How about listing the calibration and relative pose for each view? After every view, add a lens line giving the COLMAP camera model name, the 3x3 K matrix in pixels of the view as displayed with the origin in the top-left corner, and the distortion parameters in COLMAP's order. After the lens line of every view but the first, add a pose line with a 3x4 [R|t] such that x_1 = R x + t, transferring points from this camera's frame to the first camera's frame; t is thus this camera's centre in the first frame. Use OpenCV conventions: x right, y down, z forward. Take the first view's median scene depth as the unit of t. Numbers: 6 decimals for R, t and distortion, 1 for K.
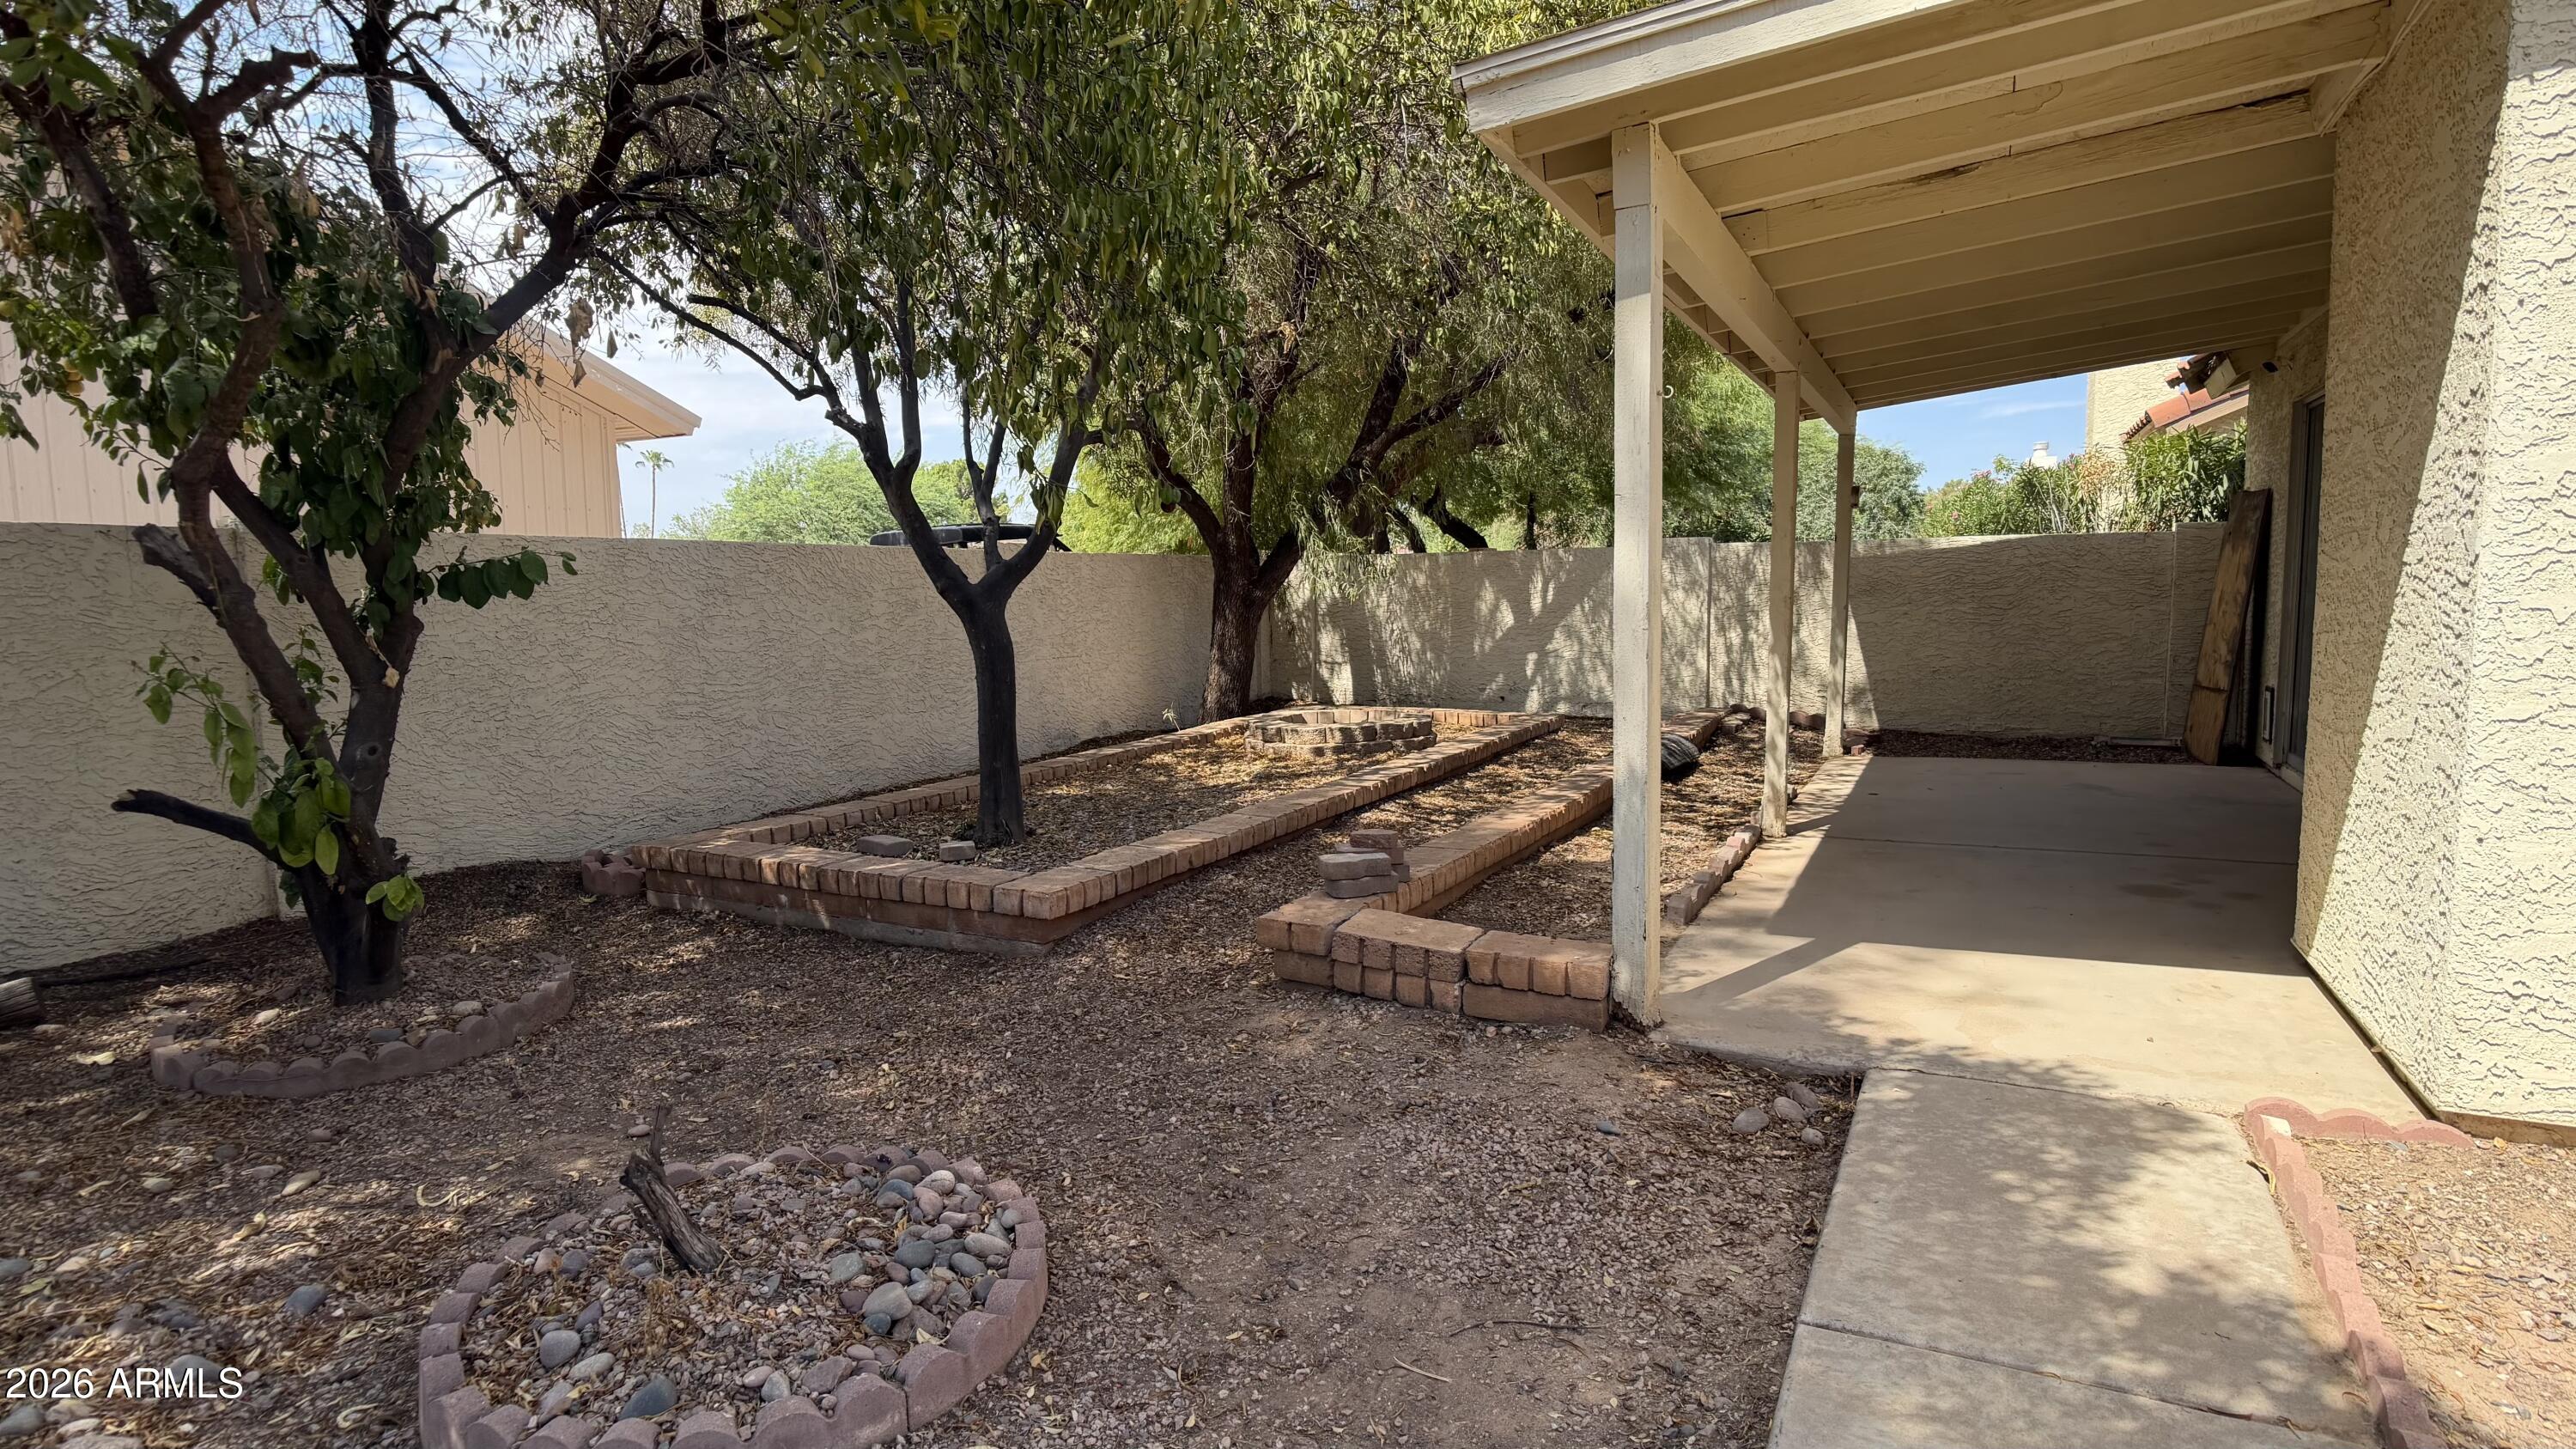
lens RADIAL K [[1336.5, 0, 1288.0], [0, 1336.5, 724.5], [0, 0, 1]] dist [-0.023035, -0.001368]
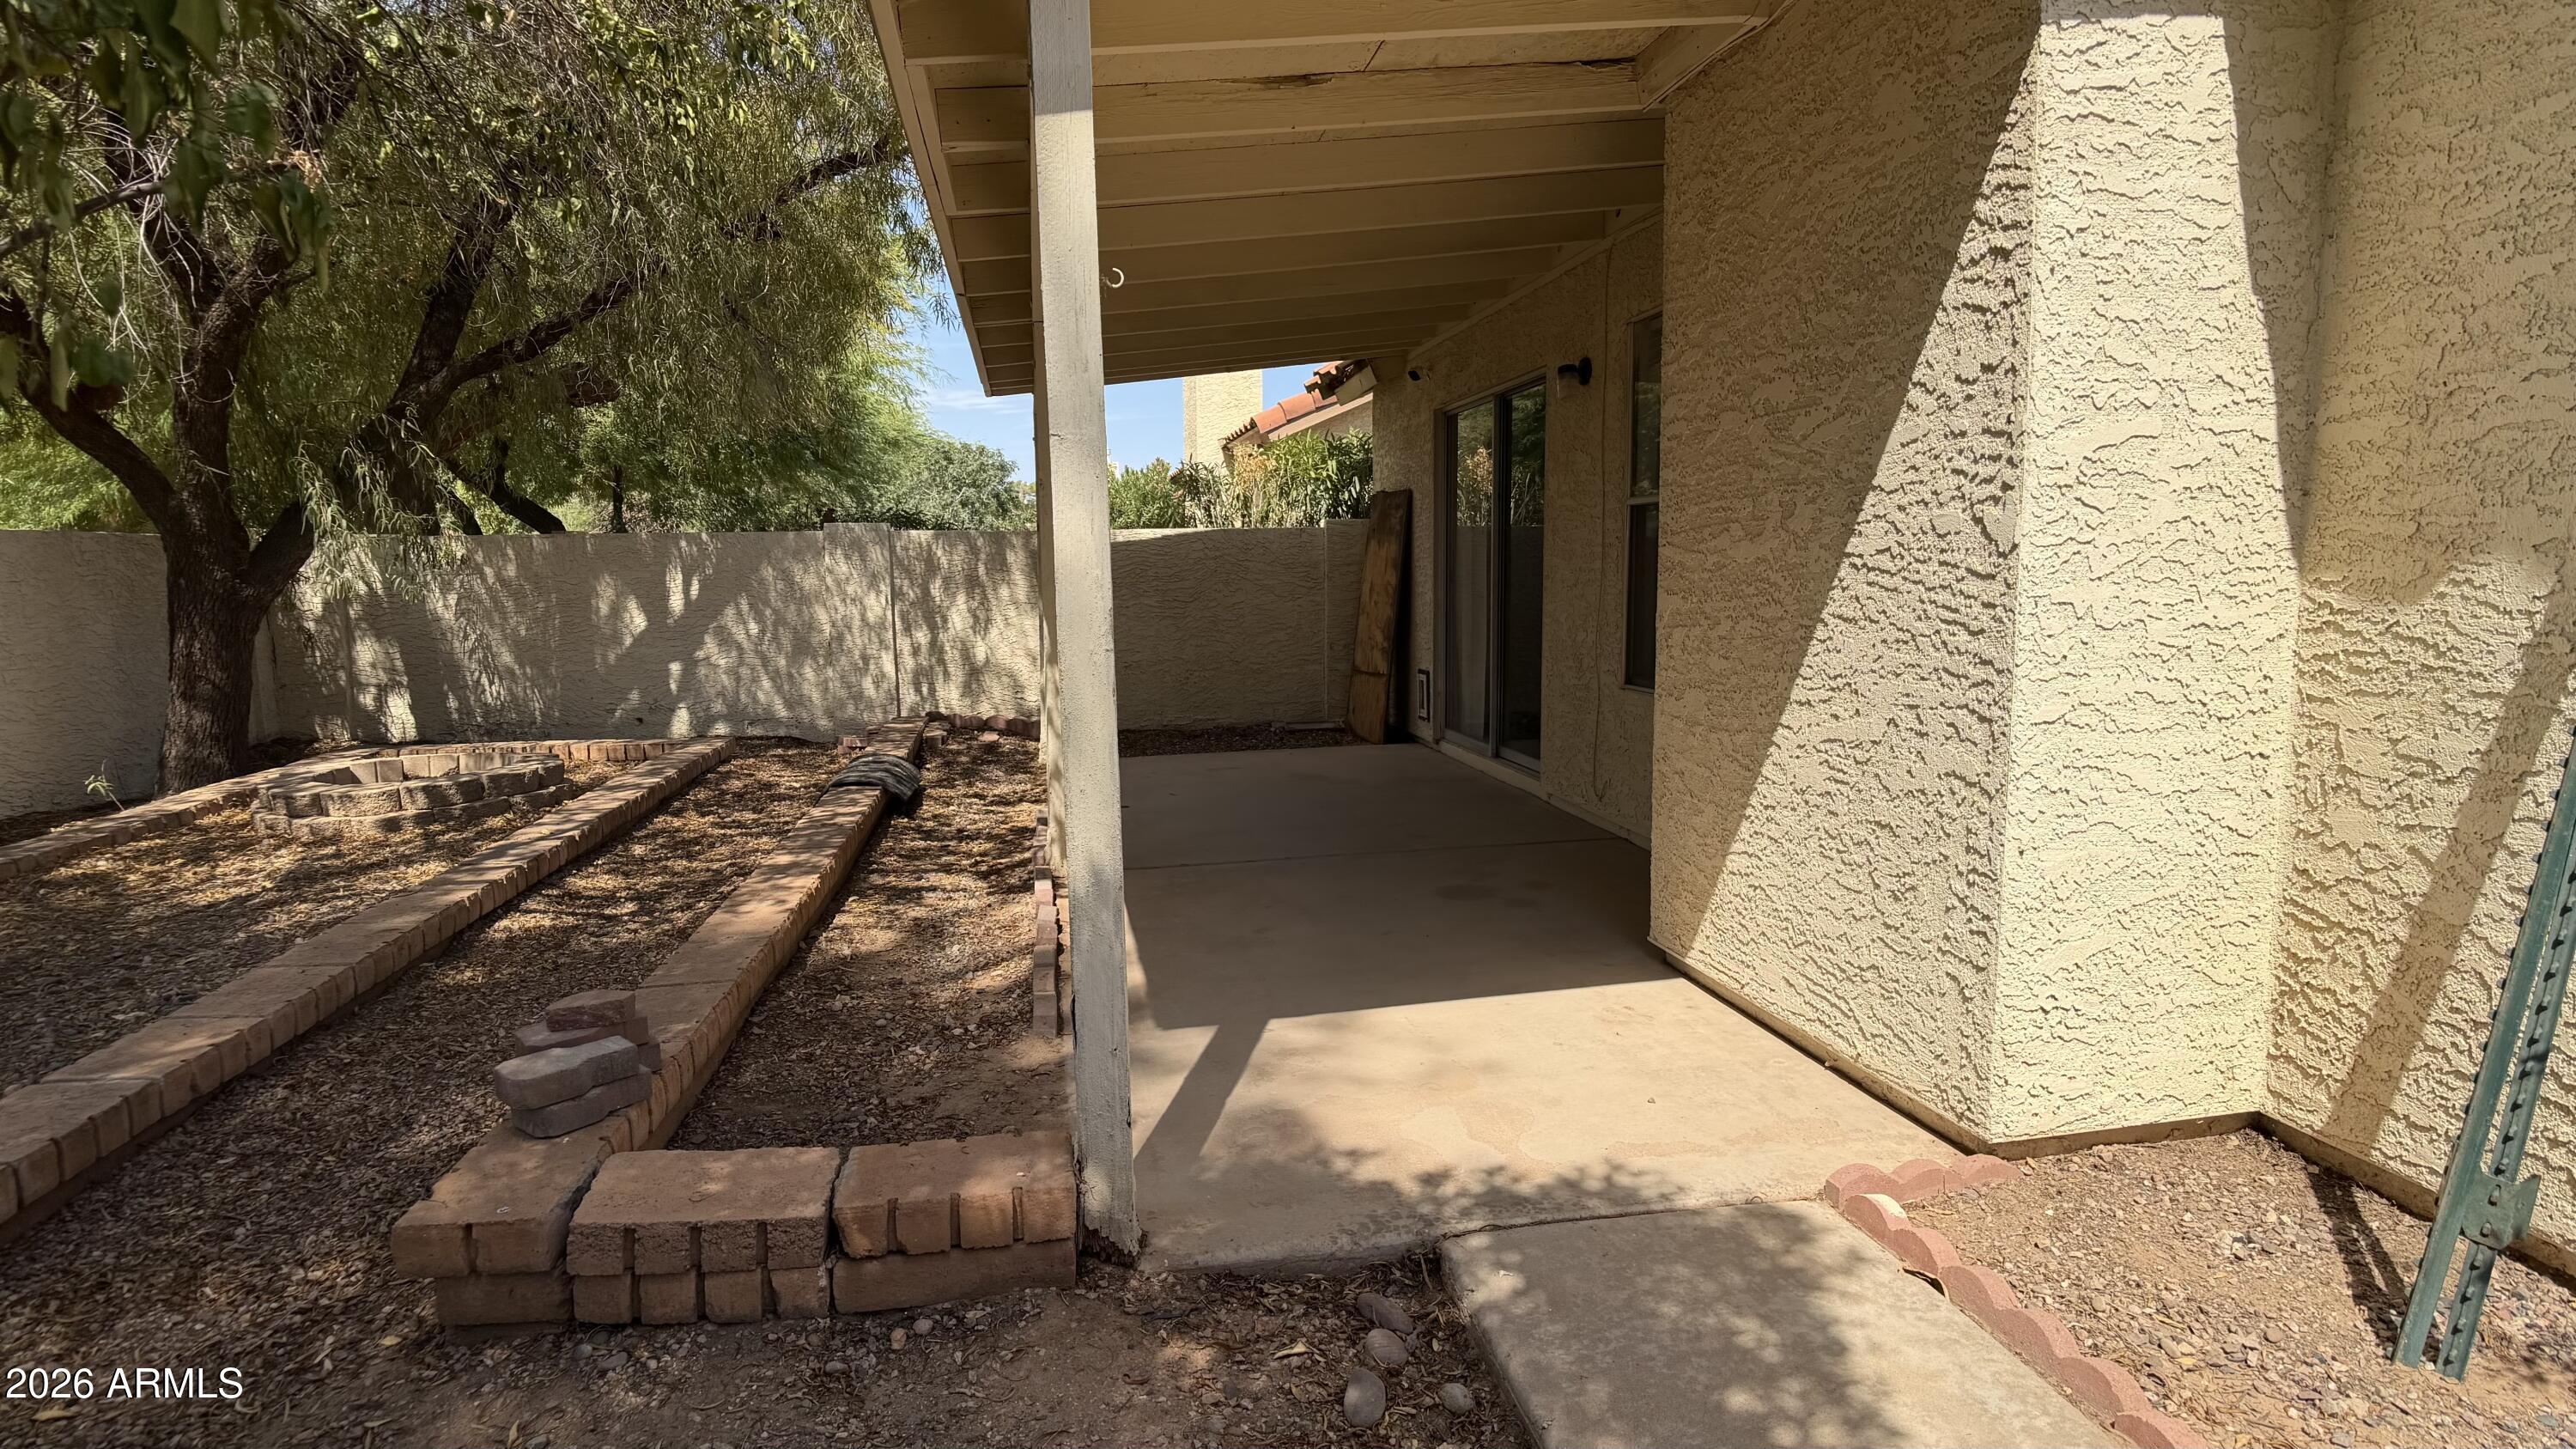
lens RADIAL K [[1336.5, 0, 1288.0], [0, 1336.5, 724.5], [0, 0, 1]] dist [-0.023035, -0.001368]
pose [[0.790374, -0.066653, 0.608988, -0.026350], [0.063459, 0.997624, 0.026828, -0.023466], [-0.609329, 0.017442, 0.792725, 0.220717]]
